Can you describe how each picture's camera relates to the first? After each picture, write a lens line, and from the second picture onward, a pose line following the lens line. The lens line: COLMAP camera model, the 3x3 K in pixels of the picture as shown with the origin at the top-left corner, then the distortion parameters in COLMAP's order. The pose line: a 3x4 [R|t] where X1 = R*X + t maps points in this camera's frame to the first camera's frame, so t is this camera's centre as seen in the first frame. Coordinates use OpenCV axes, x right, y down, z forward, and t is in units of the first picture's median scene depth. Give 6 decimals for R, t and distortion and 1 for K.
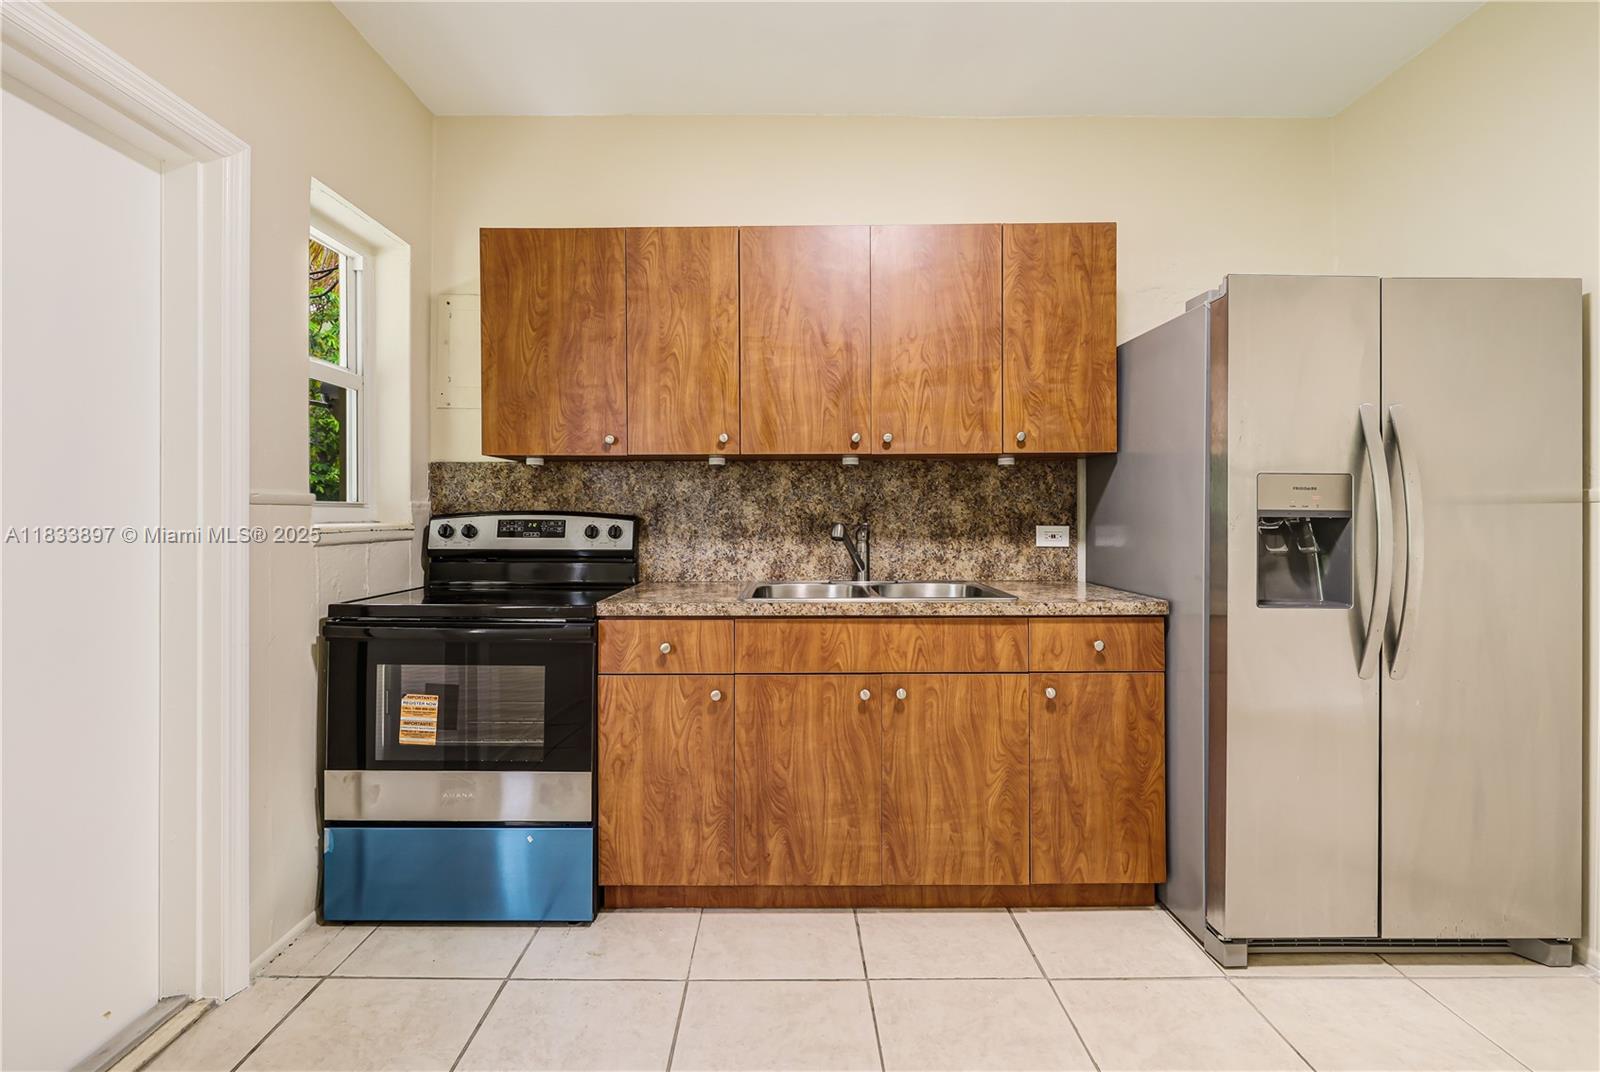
lens RADIAL K [[685.4, 0, 784.5], [0, 685.4, 515.4], [0, 0, 1]] dist [-0.000858, 0.000271]
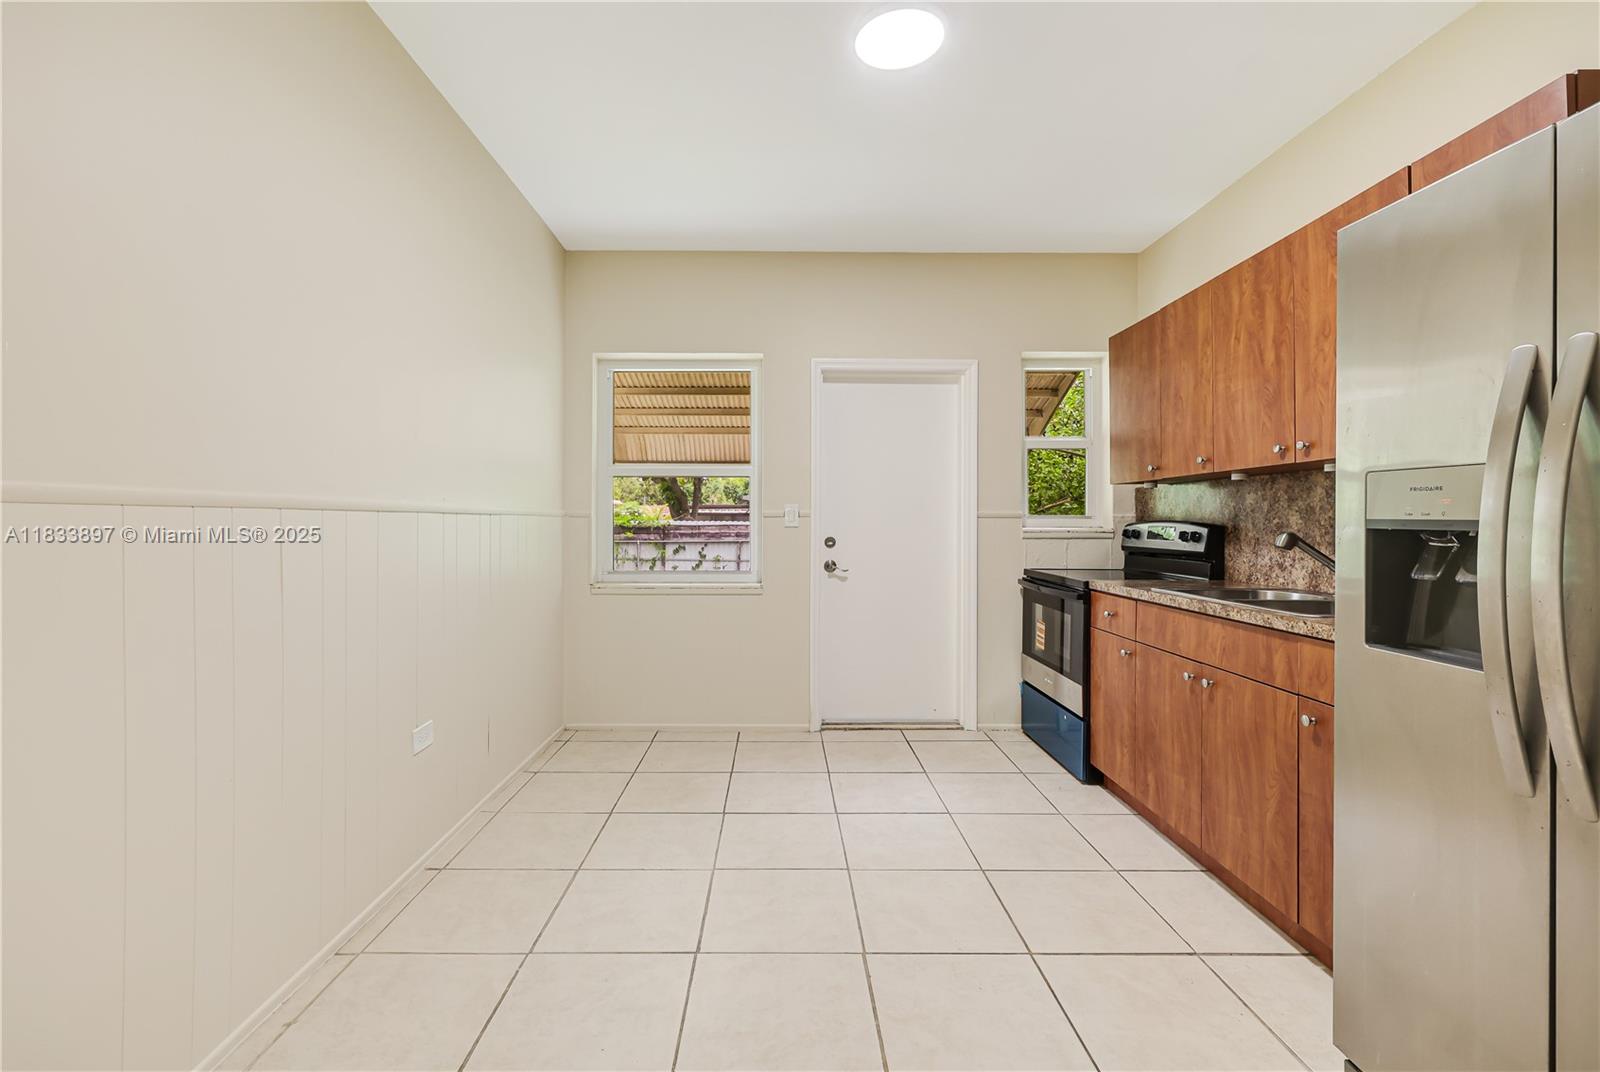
lens RADIAL K [[686.8, 0, 790.0], [0, 686.8, 519.3], [0, 0, 1]] dist [-0.000587, 0.000196]
pose [[0.017934, -0.002301, -0.999837, 1.261034], [-0.005078, 0.999984, -0.002392, -0.002544], [0.999826, 0.005120, 0.017922, 0.291305]]
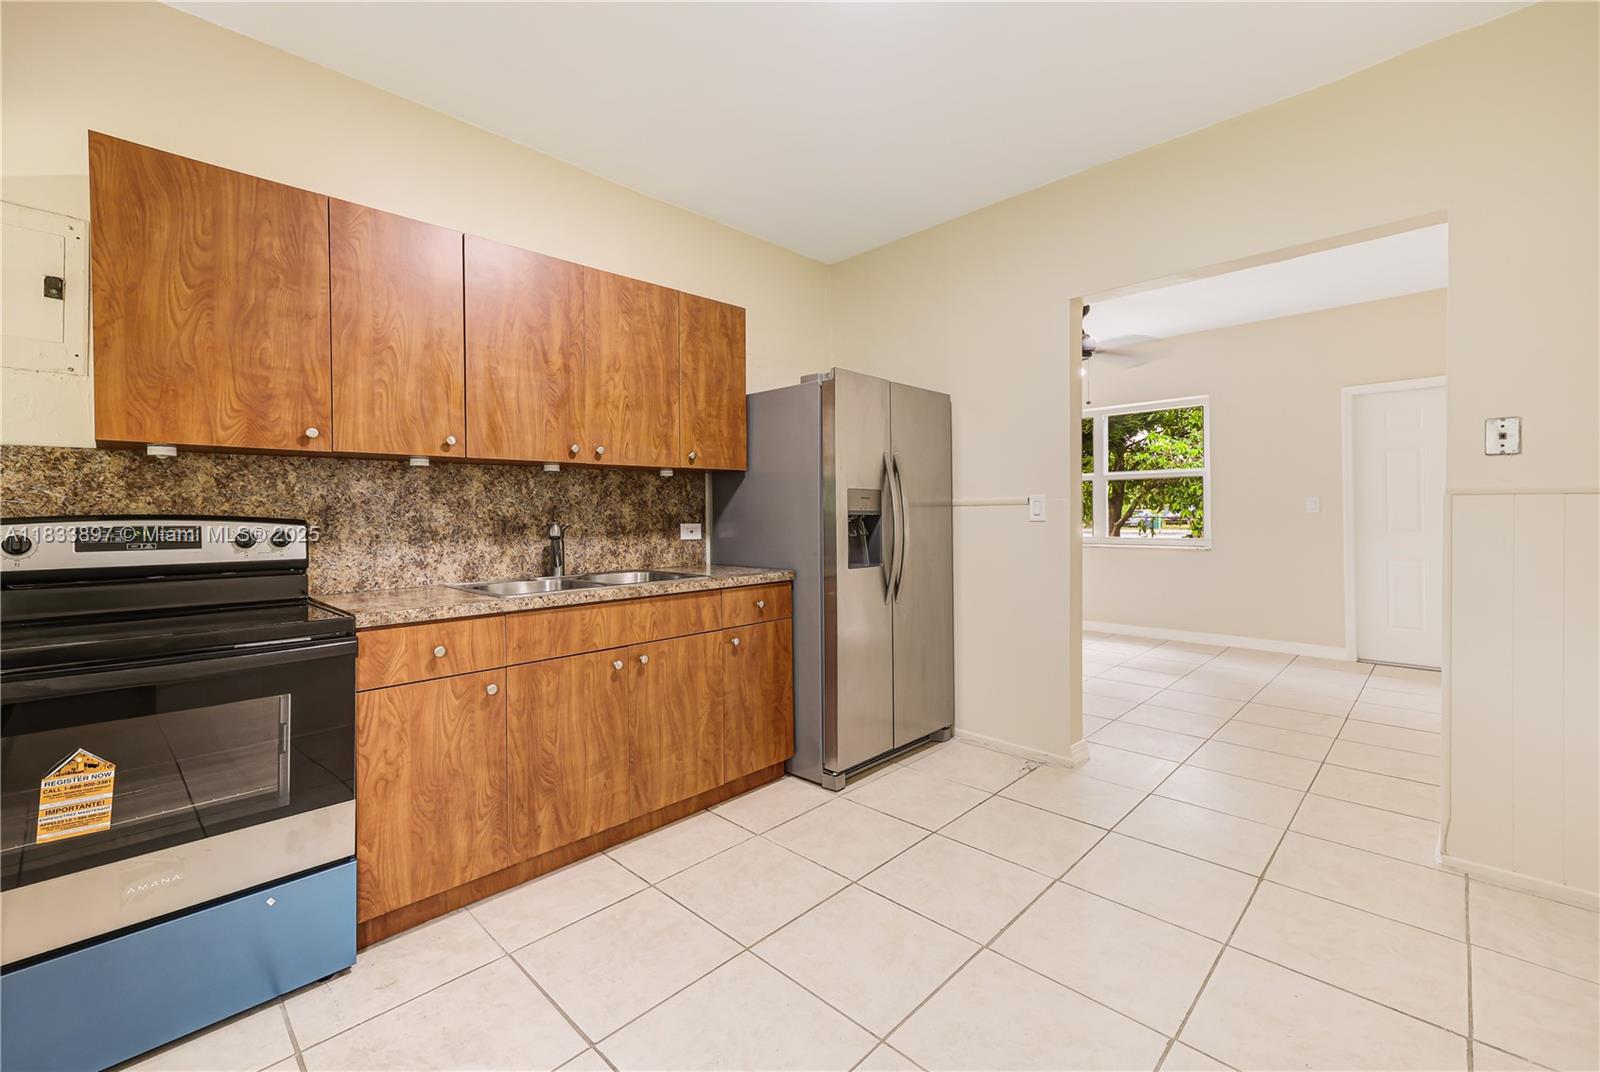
lens RADIAL K [[672.1, 0, 787.7], [0, 672.1, 513.2], [0, 0, 1]] dist [0.007874, 0.000264]
pose [[0.705828, -0.005423, 0.708363, -0.499575], [0.010448, 0.999942, -0.002755, 0.001092], [-0.708306, 0.009345, 0.705843, -0.046782]]
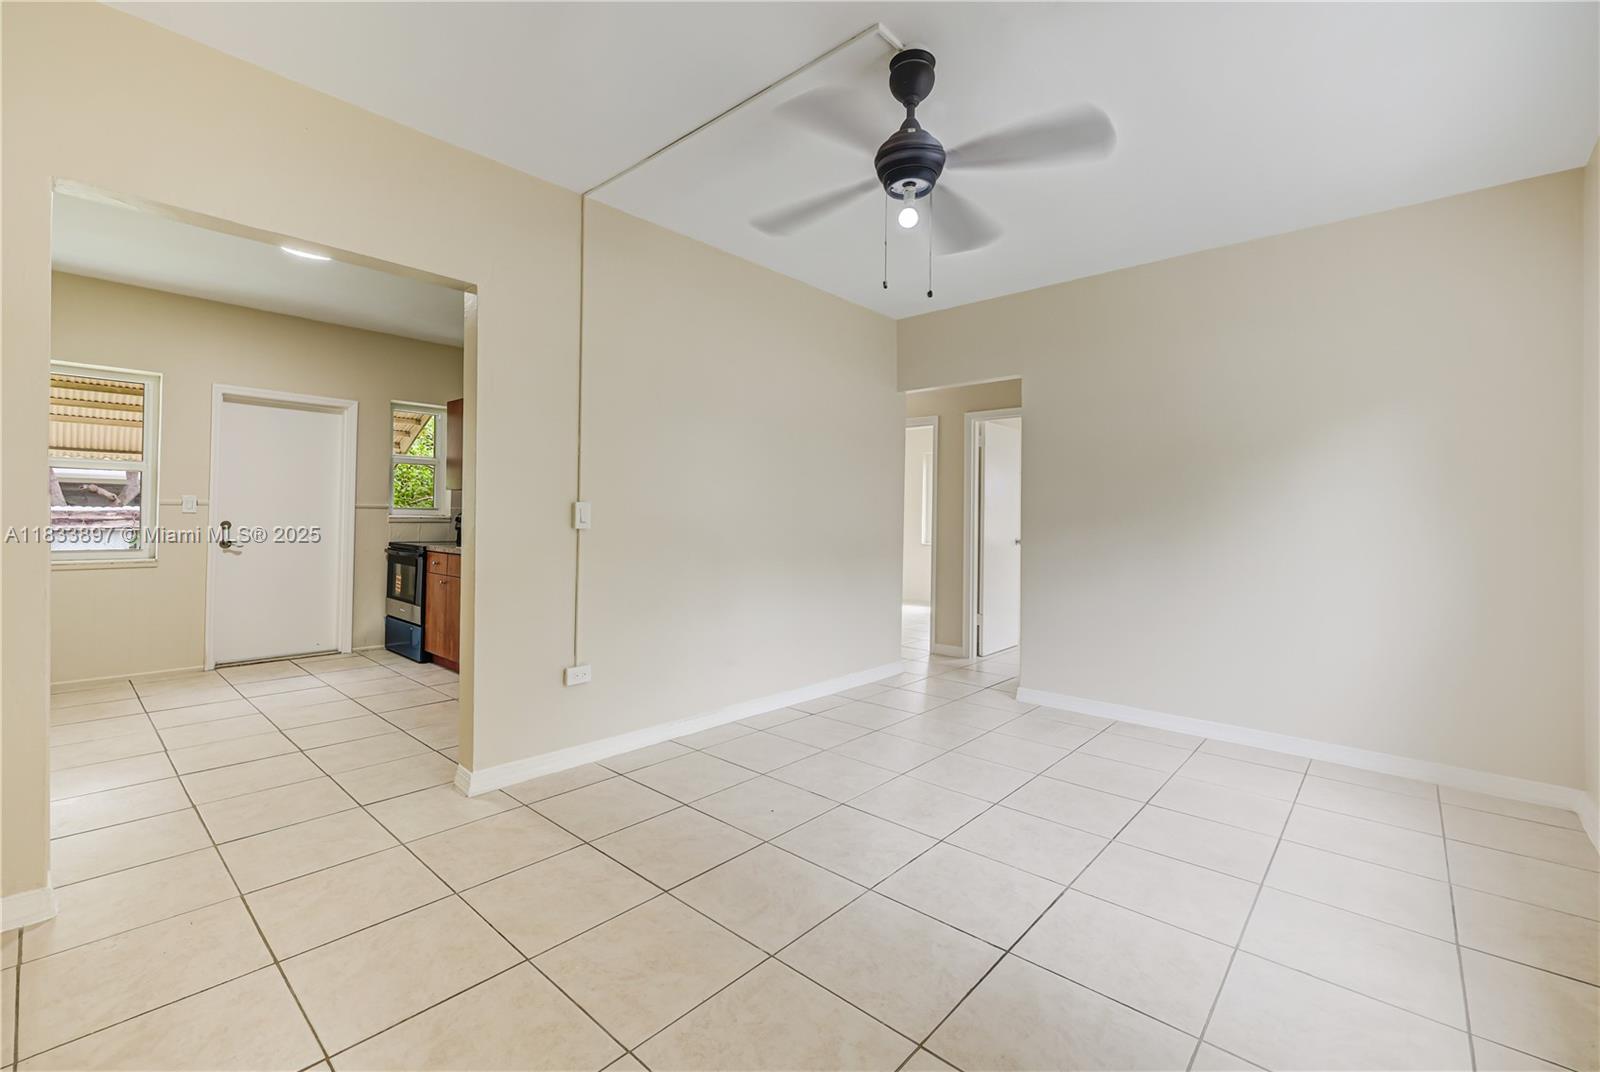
lens RADIAL K [[672.9, 0, 767.6], [0, 672.9, 507.3], [0, 0, 1]] dist [-0.000107, 0.000010]
pose [[0.735193, 0.003344, -0.677850, 2.490197], [-0.017563, 0.999746, -0.014116, -0.007699], [0.677630, 0.022283, 0.735065, -0.039324]]
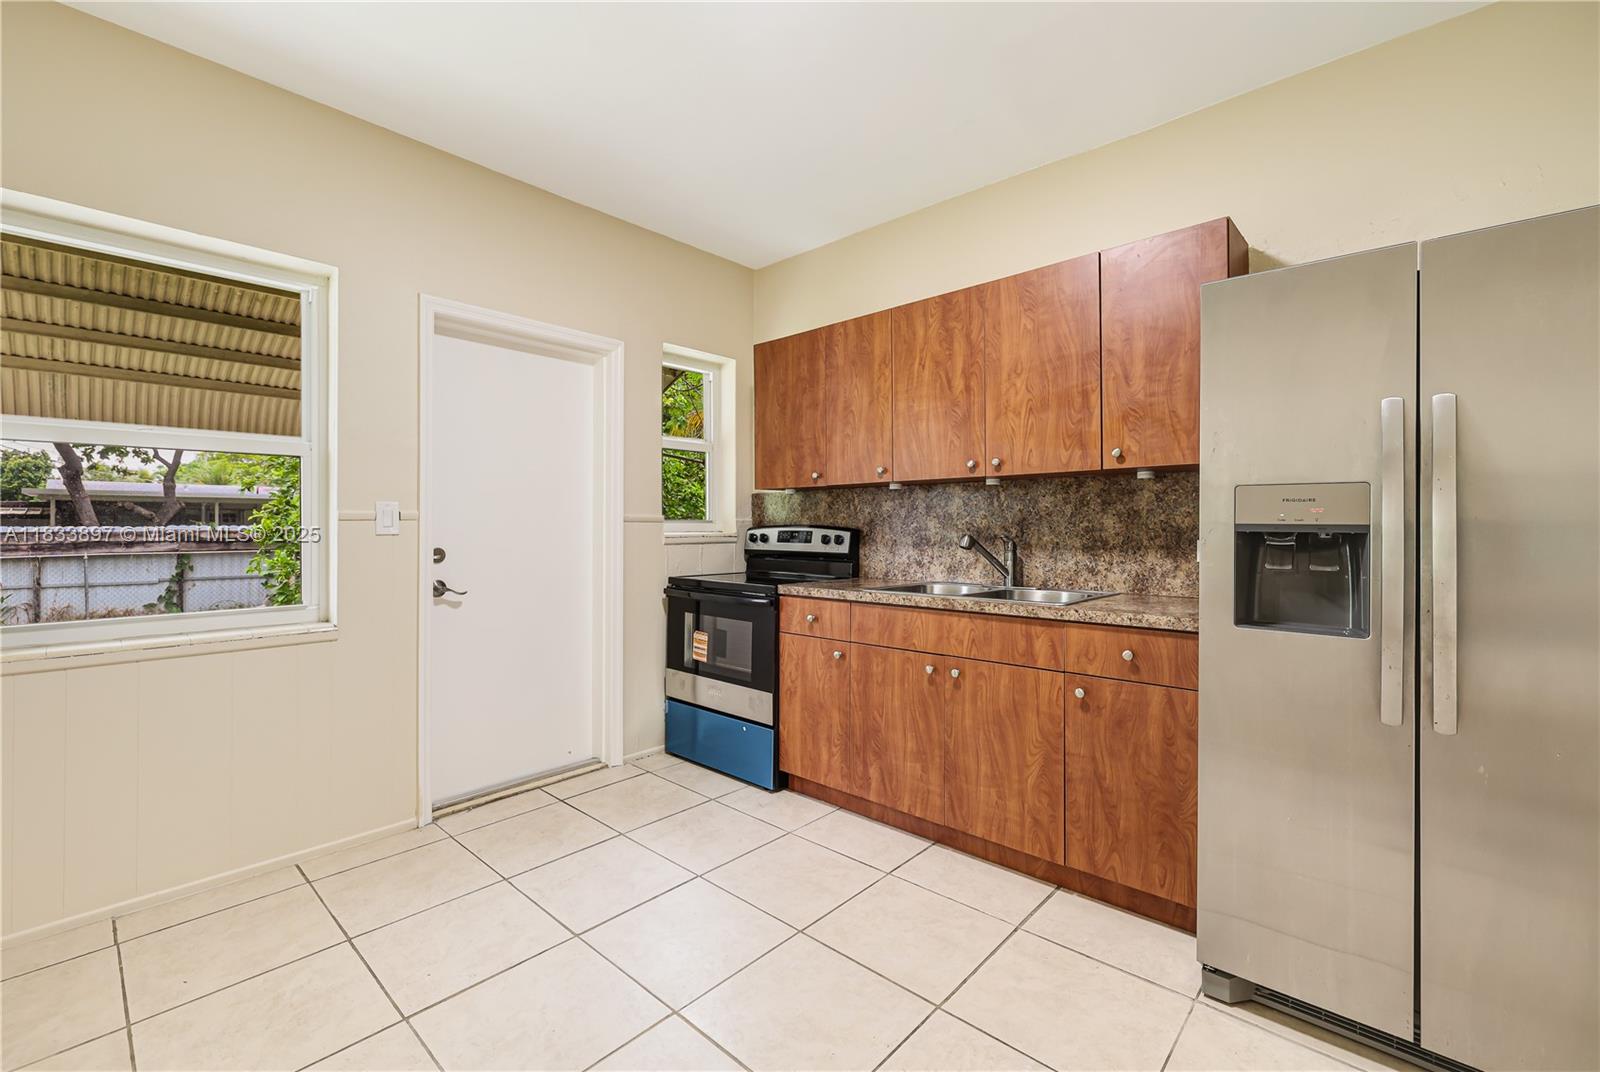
lens RADIAL K [[672.0, 0, 779.5], [0, 672.0, 525.6], [0, 0, 1]] dist [0.001082, 0.000267]
pose [[0.730617, 0.000123, -0.682787, 0.751027], [-0.002527, 0.999994, -0.002523, -0.001669], [0.682782, 0.003569, 0.730613, -0.098251]]
